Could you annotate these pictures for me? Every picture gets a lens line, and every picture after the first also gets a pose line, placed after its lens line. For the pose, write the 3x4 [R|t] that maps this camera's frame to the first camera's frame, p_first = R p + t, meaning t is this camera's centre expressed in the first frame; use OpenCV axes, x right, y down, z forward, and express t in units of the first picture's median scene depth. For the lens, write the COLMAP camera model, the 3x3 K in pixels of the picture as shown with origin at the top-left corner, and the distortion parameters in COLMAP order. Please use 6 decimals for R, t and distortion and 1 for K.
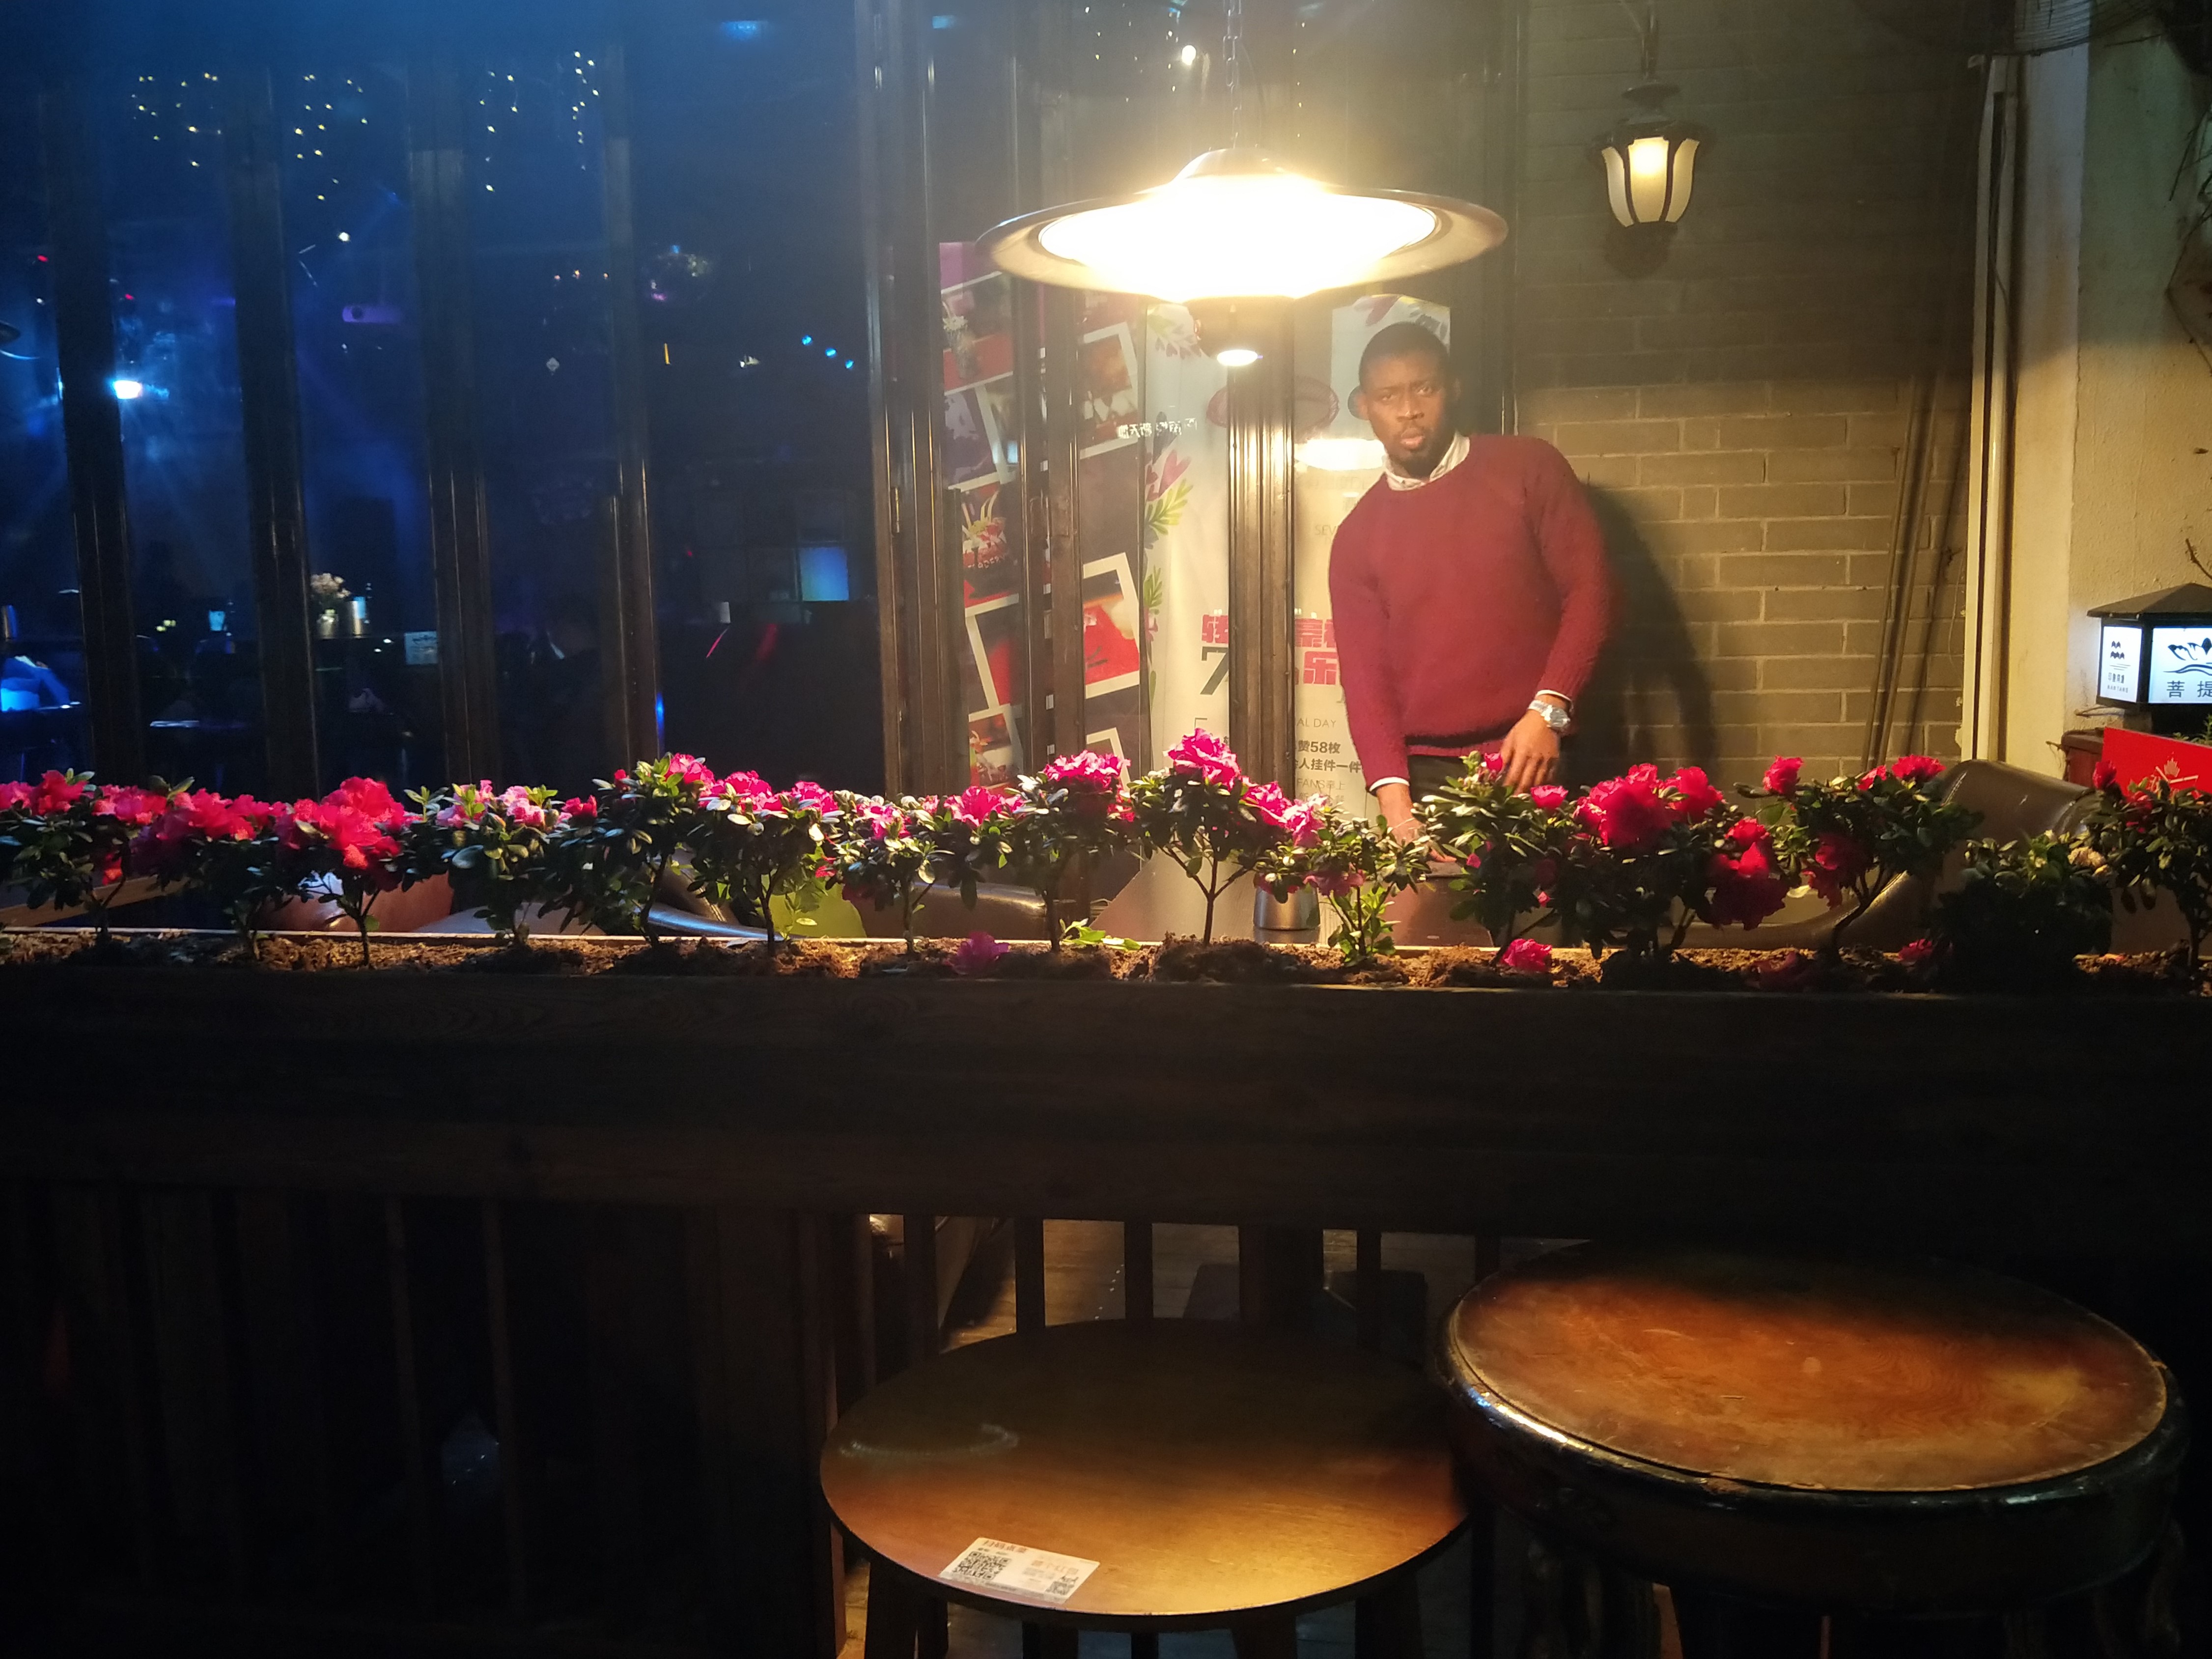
lens RADIAL K [[1870.5, 0, 1106.0], [0, 1870.5, 829.5], [0, 0, 1]] dist [0.051876, -0.067975]
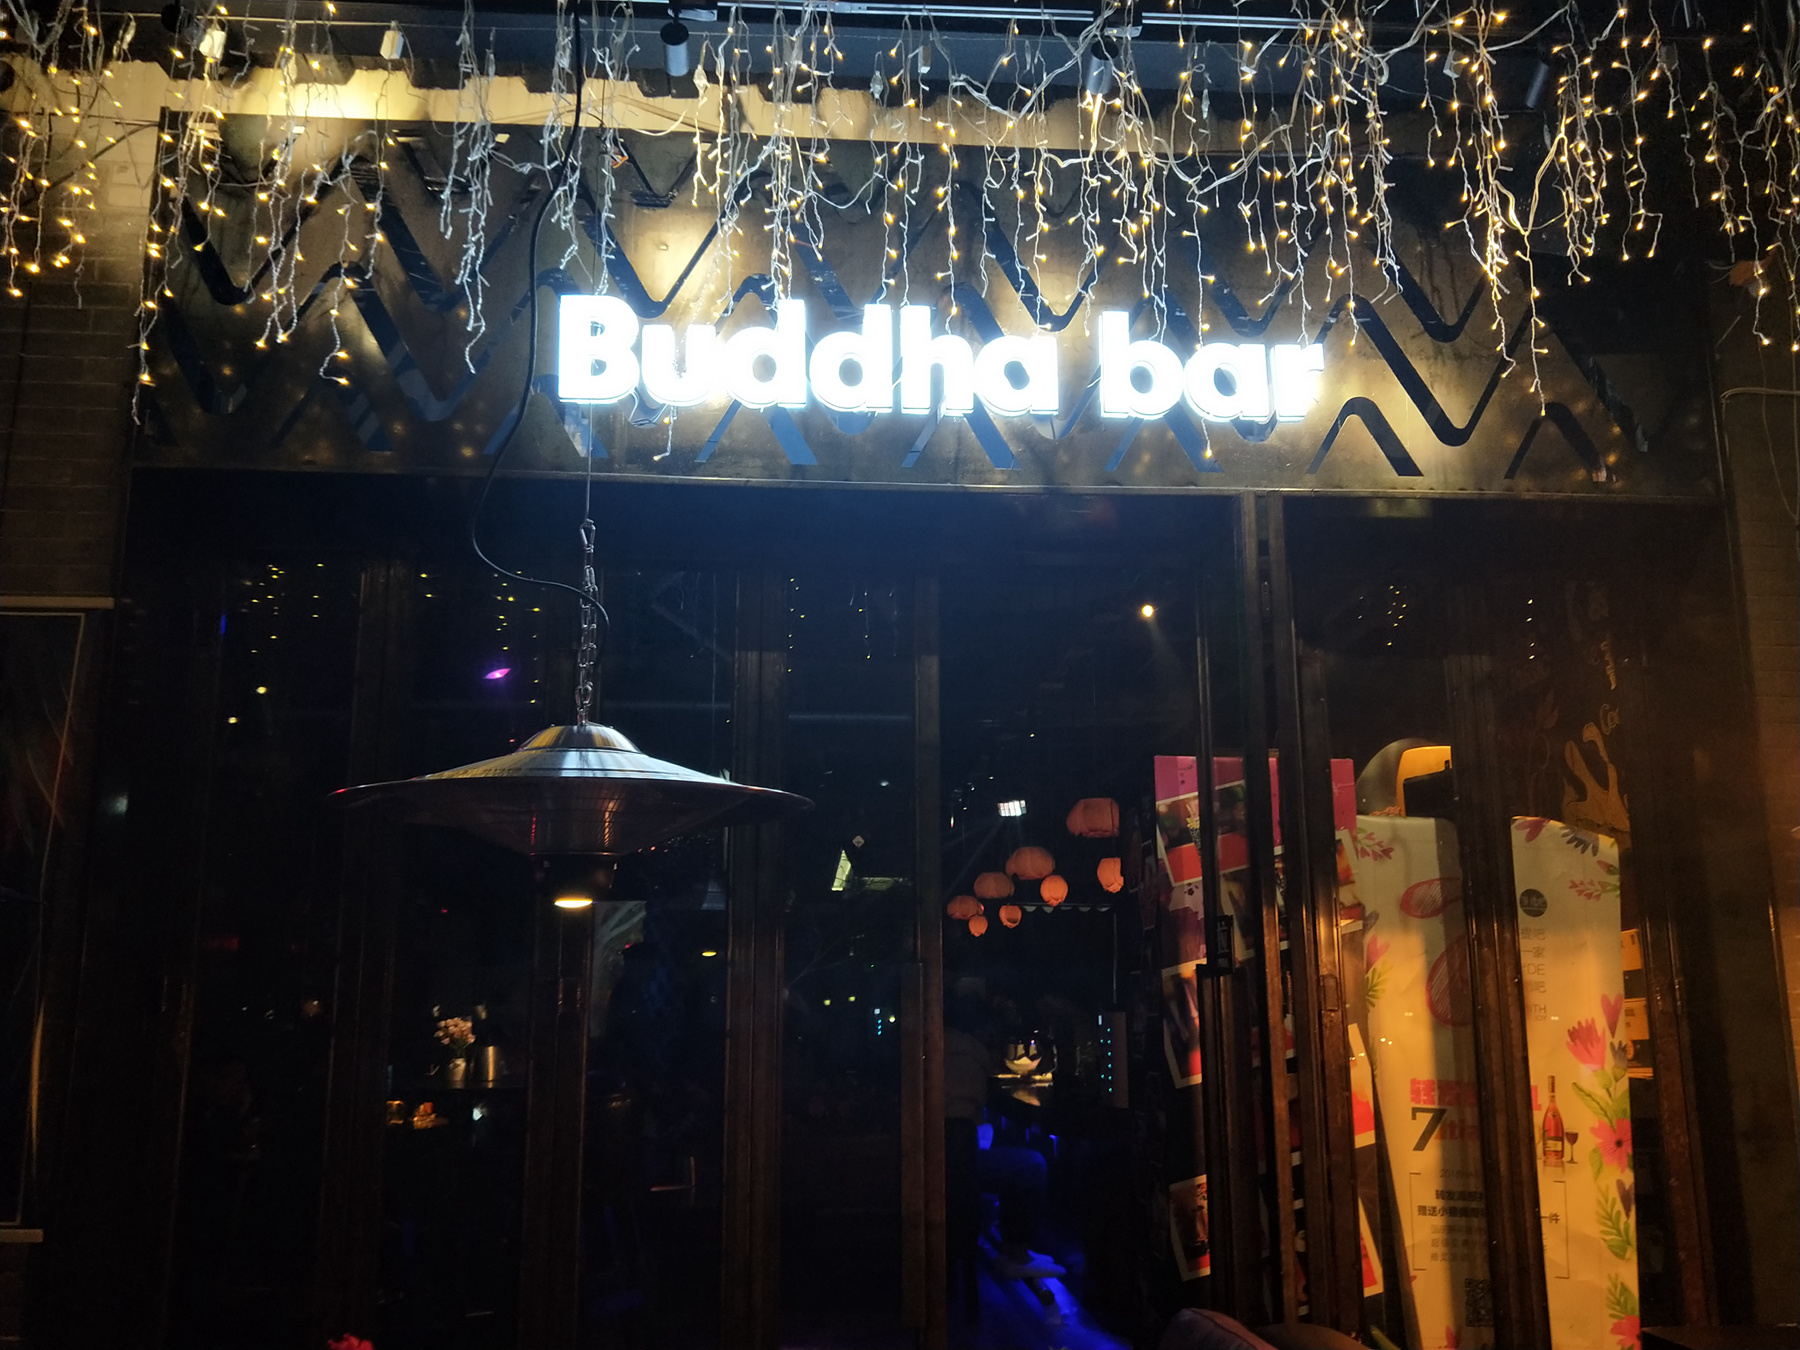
lens RADIAL K [[1522.1, 0, 900.0], [0, 1522.1, 675.0], [0, 0, 1]] dist [0.051876, -0.067975]
pose [[0.961903, 0.073936, 0.263204, -0.516391], [0.015726, 0.946180, -0.323259, -0.049740], [-0.272939, 0.315083, 0.908970, 0.150057]]
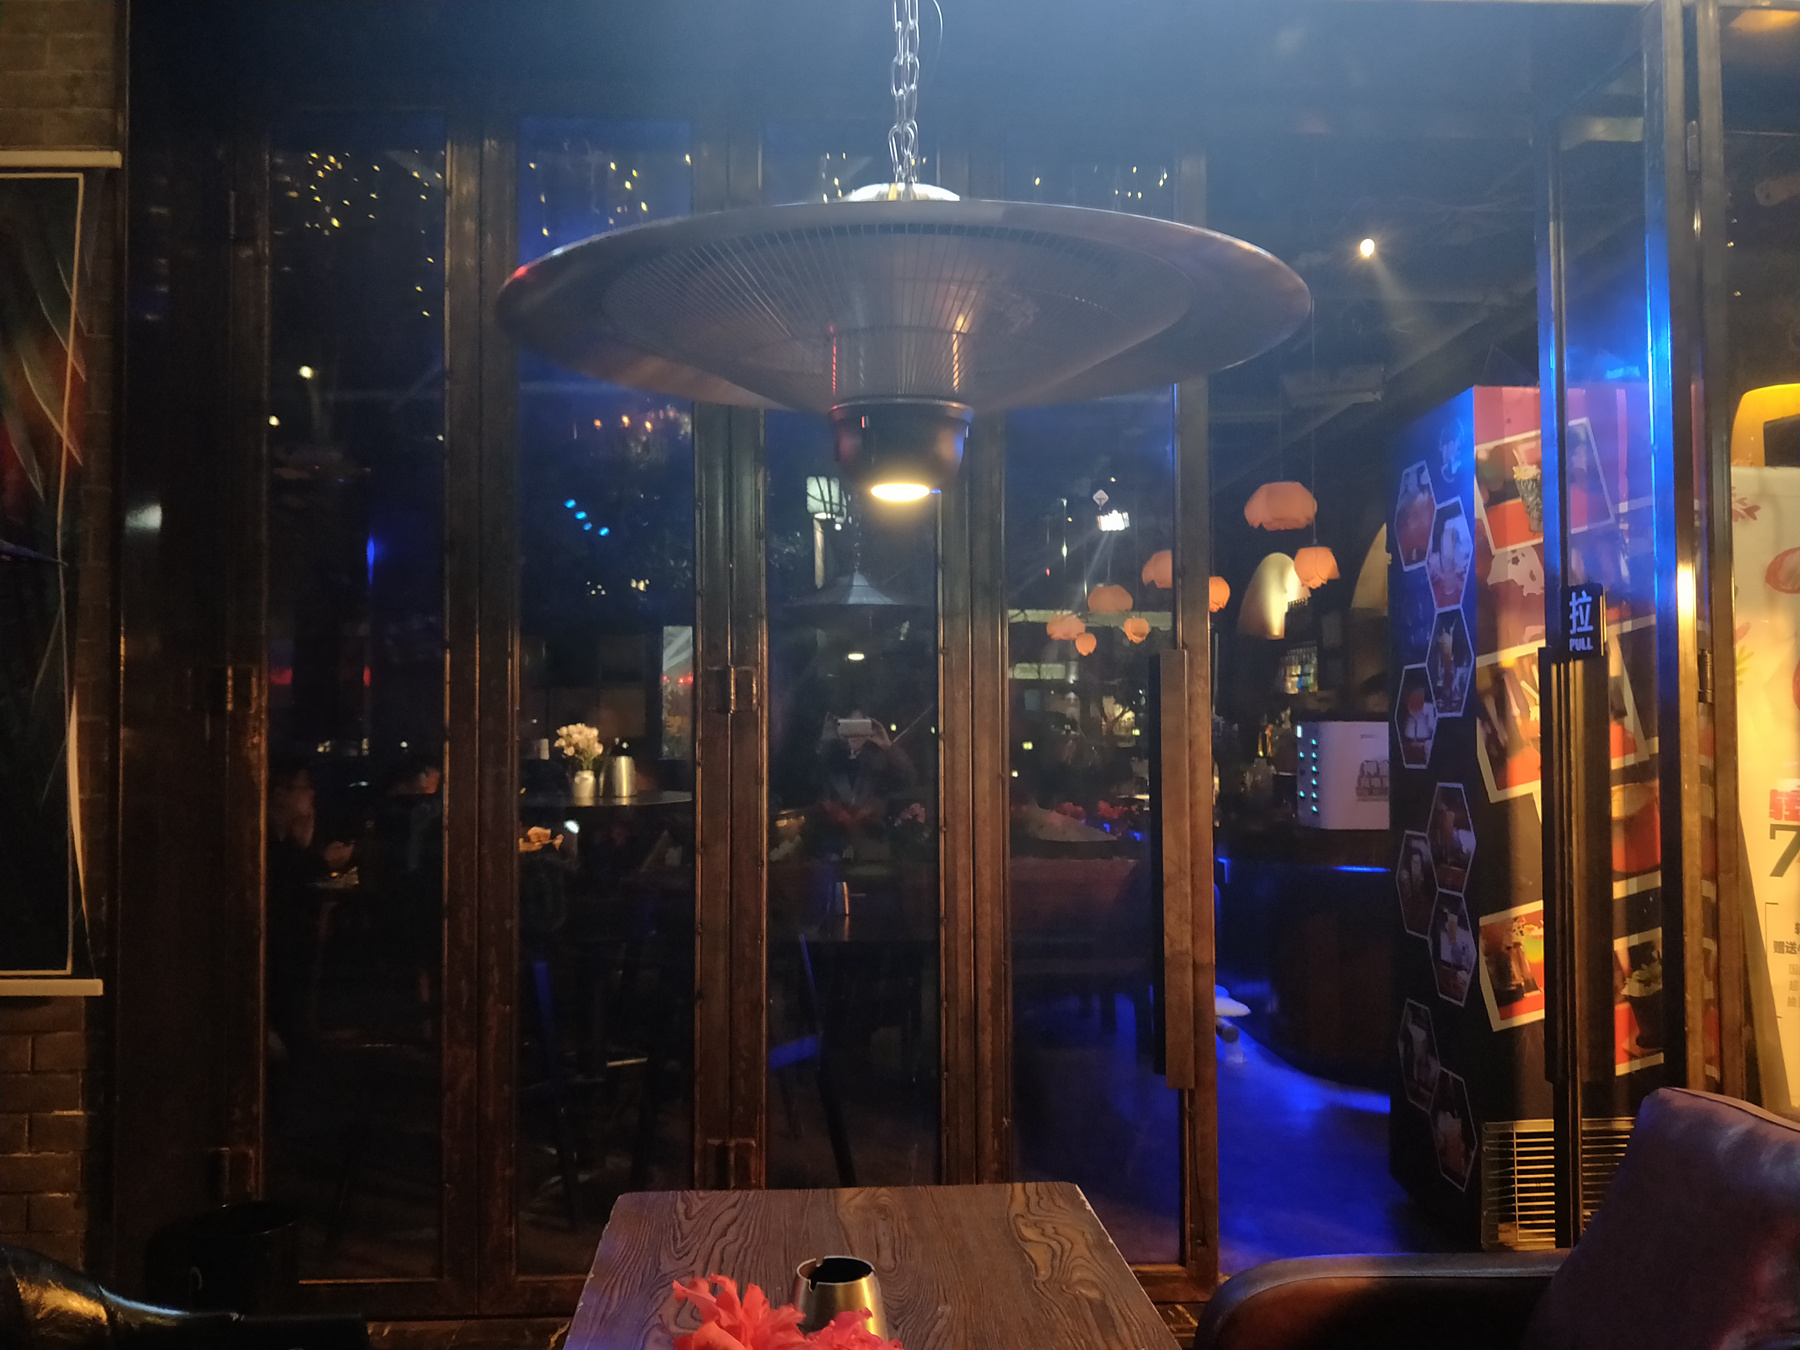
lens RADIAL K [[1505.7, 0, 900.0], [0, 1505.7, 675.0], [0, 0, 1]] dist [0.105720, -0.194490]
pose [[0.965863, 0.024235, 0.257917, -0.561169], [0.018022, 0.986916, -0.160223, -0.057487], [-0.258426, 0.159402, 0.952789, 0.381011]]
